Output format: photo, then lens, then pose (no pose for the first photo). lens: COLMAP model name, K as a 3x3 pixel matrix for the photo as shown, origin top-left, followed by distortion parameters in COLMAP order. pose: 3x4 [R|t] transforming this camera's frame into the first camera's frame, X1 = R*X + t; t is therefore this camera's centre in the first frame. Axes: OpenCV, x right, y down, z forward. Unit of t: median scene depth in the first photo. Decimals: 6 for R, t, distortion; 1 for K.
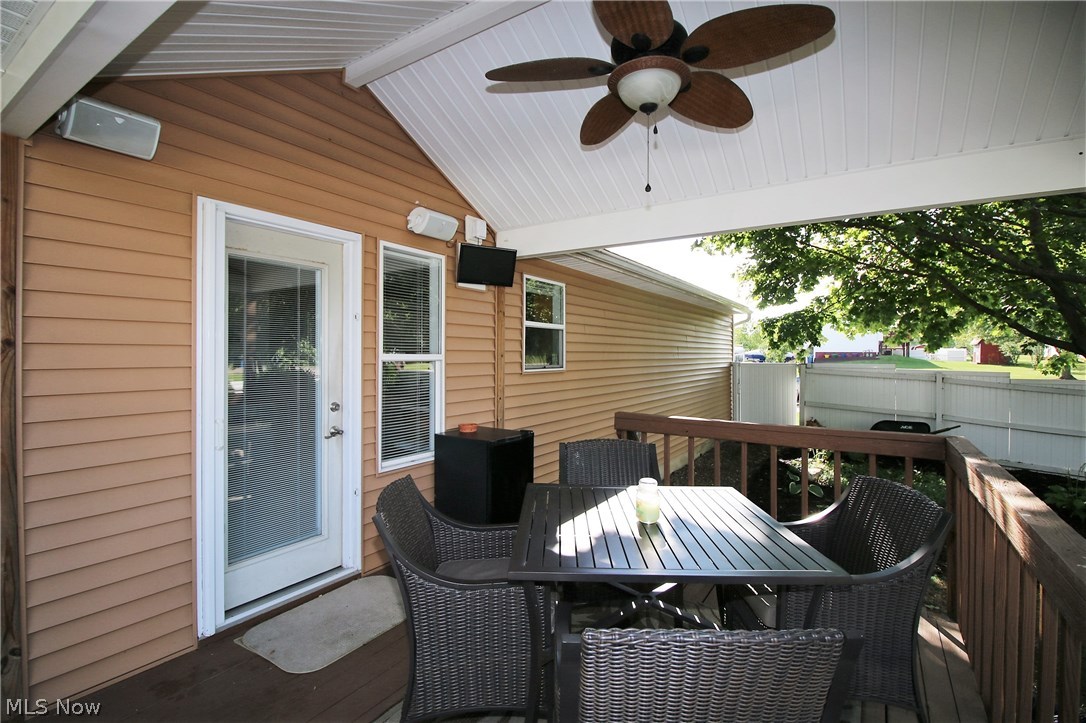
lens RADIAL K [[500.3, 0, 543.6], [0, 500.3, 352.1], [0, 0, 1]] dist [-0.000294, -0.013921]
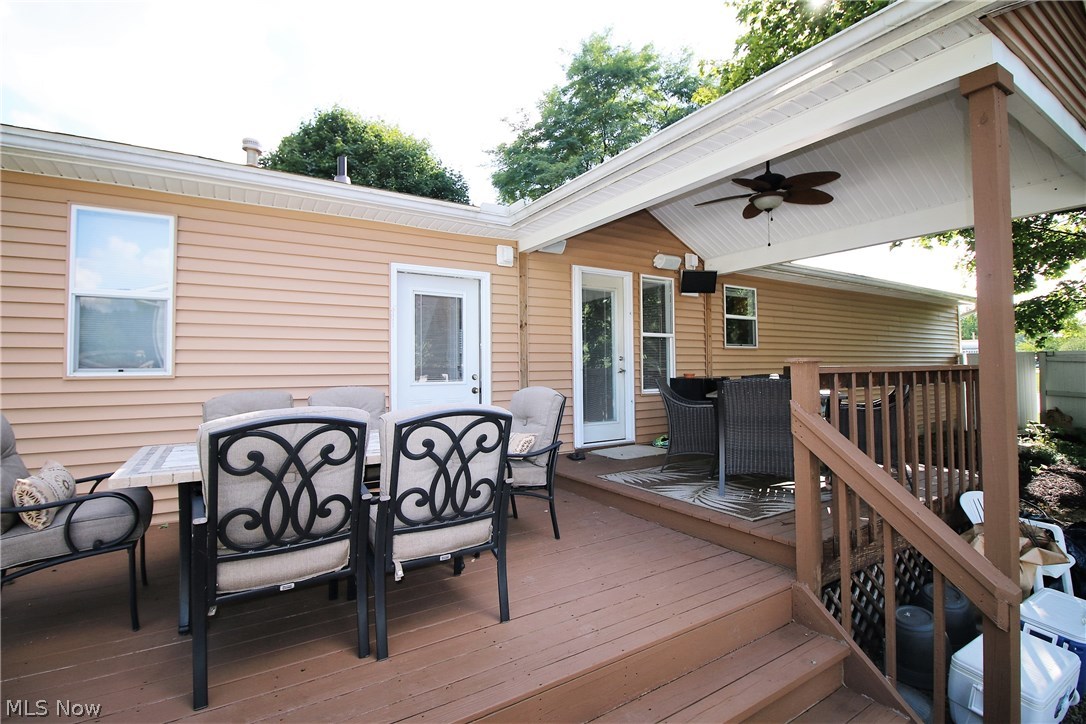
lens RADIAL K [[500.3, 0, 543.6], [0, 500.3, 352.6], [0, 0, 1]] dist [-0.000294, -0.013921]
pose [[0.909040, -0.022922, -0.416079, 0.109889], [0.012977, 0.999559, -0.026715, 0.107246], [0.416508, 0.018886, 0.908936, -0.764345]]
